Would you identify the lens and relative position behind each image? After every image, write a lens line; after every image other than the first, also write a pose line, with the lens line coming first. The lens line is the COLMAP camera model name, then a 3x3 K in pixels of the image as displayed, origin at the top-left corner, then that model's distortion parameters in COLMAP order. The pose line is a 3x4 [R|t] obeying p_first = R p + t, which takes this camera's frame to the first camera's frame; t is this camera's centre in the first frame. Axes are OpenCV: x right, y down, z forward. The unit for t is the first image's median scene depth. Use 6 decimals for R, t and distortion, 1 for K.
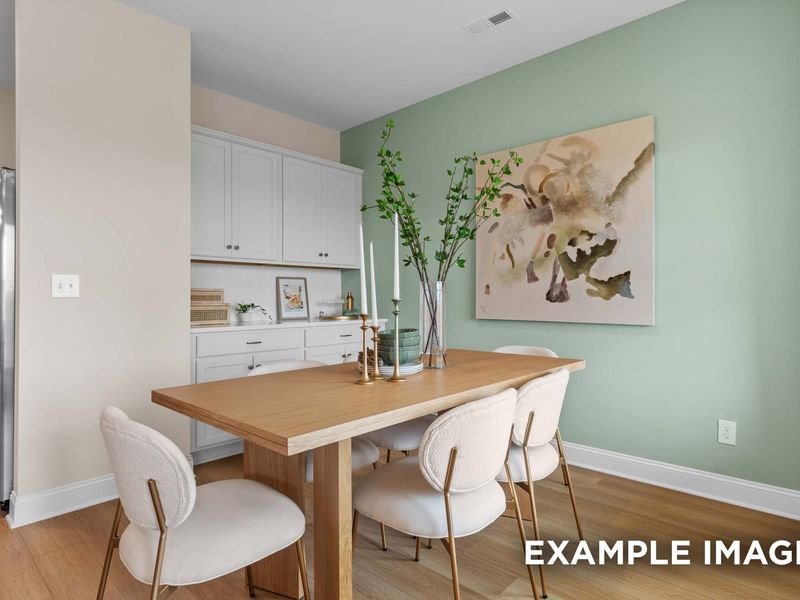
lens RADIAL K [[468.8, 0, 402.0], [0, 468.8, 295.4], [0, 0, 1]] dist [-0.004936, 0.000346]
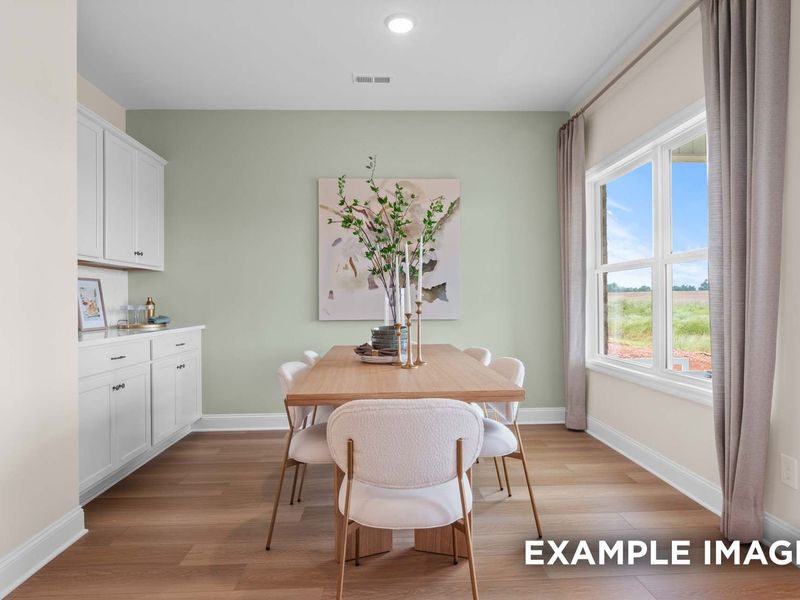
lens RADIAL K [[468.8, 0, 398.9], [0, 468.8, 300.3], [0, 0, 1]] dist [-0.004936, 0.000346]
pose [[0.697216, -0.002268, 0.716858, -0.583859], [0.004409, 0.999990, -0.001124, 0.003457], [-0.716848, 0.003944, 0.697218, 0.078863]]
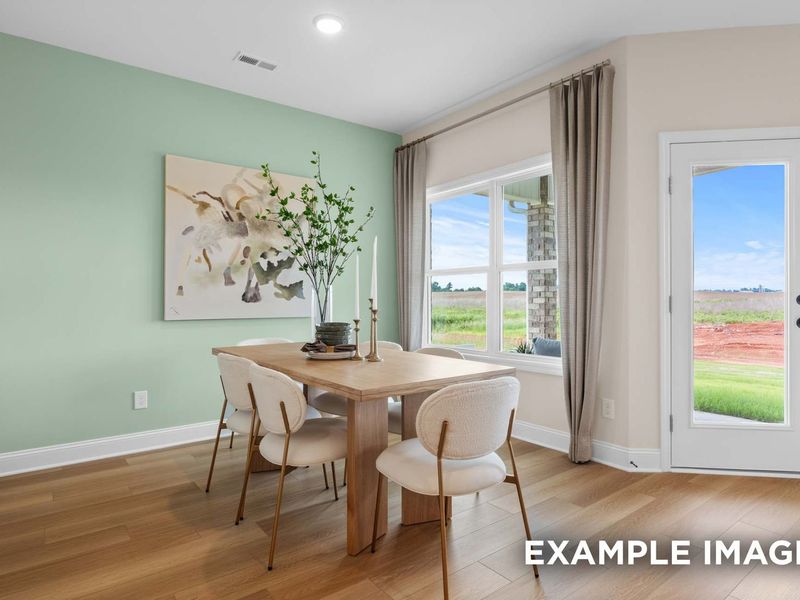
lens RADIAL K [[468.8, 0, 401.8], [0, 468.8, 297.9], [0, 0, 1]] dist [-0.004936, 0.000346]
pose [[0.161479, 0.003993, 0.986868, -0.804659], [-0.001132, 0.999992, -0.003860, 0.006965], [-0.986875, -0.000493, 0.161483, 0.405428]]
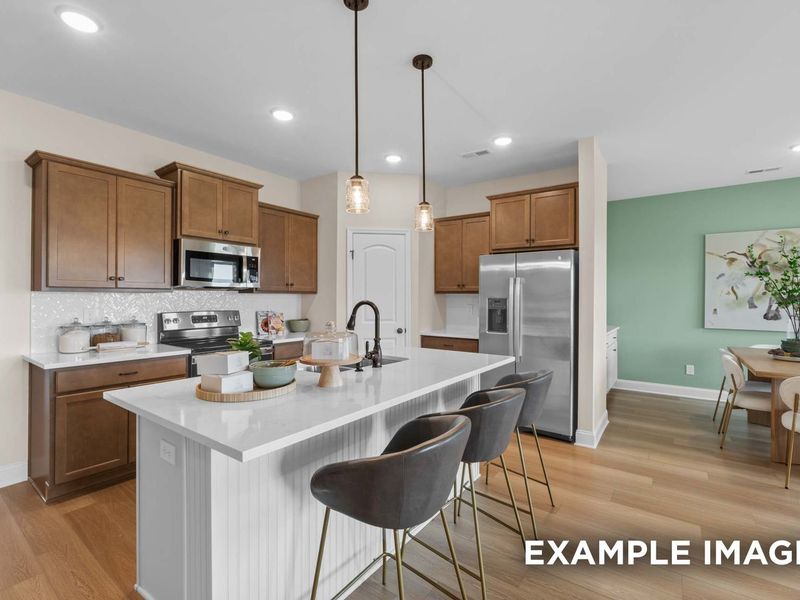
lens RADIAL K [[378.7, 0, 405.8], [0, 378.7, 296.6], [0, 0, 1]] dist [-0.004715, -0.000106]
pose [[0.990399, 0.007832, 0.138016, -1.259551], [-0.007831, 0.999969, -0.000555, -0.063778], [-0.138016, -0.000531, 0.990430, -0.249077]]
